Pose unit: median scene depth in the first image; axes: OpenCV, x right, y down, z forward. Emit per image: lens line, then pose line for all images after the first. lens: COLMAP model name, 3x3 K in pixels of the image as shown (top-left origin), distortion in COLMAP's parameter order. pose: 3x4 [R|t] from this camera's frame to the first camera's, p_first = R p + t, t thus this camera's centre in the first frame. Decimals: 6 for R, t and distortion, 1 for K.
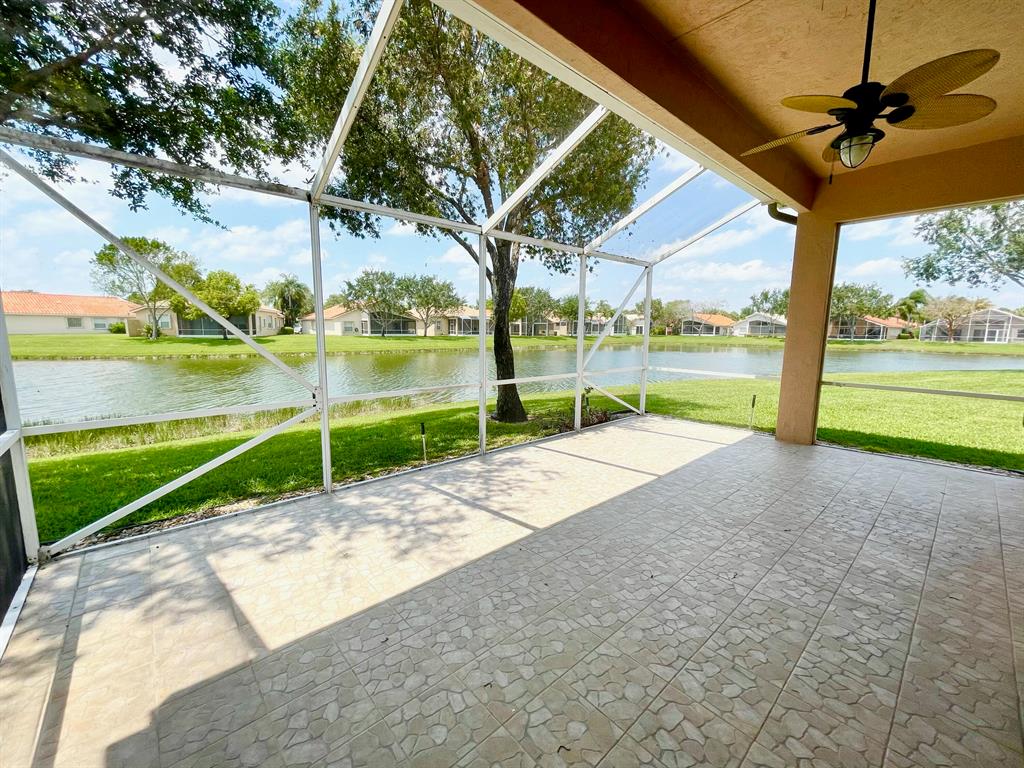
lens RADIAL K [[413.5, 0, 514.4], [0, 413.5, 384.6], [0, 0, 1]] dist [-0.001660, -0.000518]
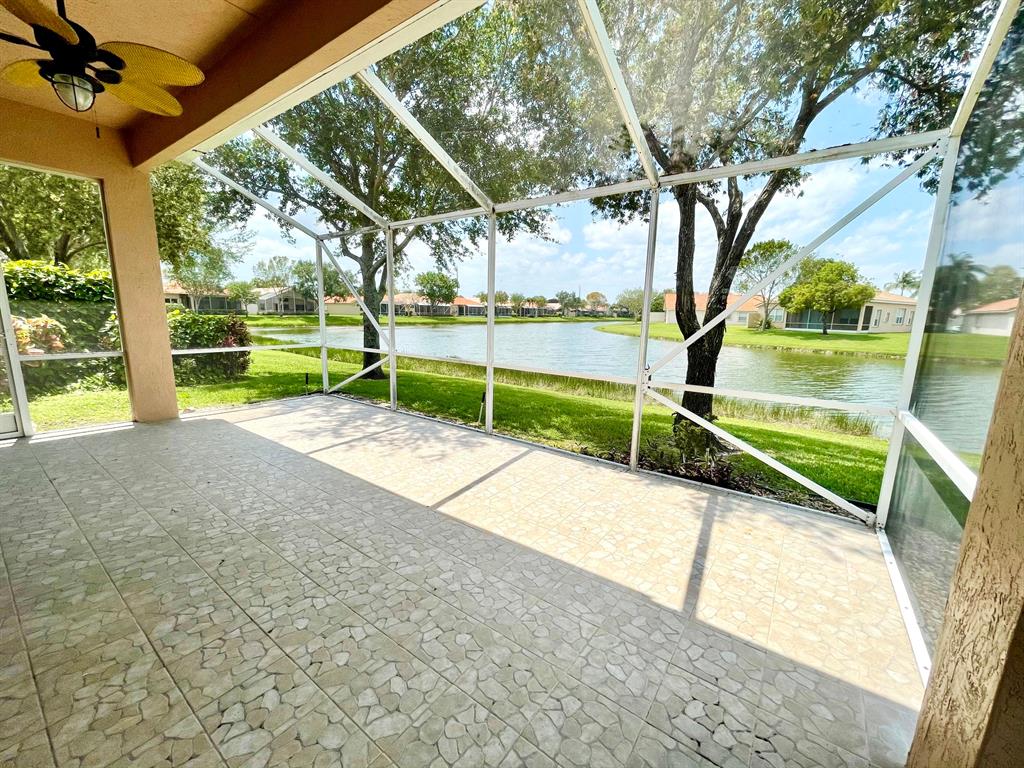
lens RADIAL K [[413.5, 0, 508.9], [0, 413.5, 386.6], [0, 0, 1]] dist [-0.001660, -0.000518]
pose [[0.205752, 0.167454, -0.964171, 0.917891], [-0.152218, 0.978735, 0.137501, -0.094922], [0.966693, 0.118473, 0.226866, 0.823061]]
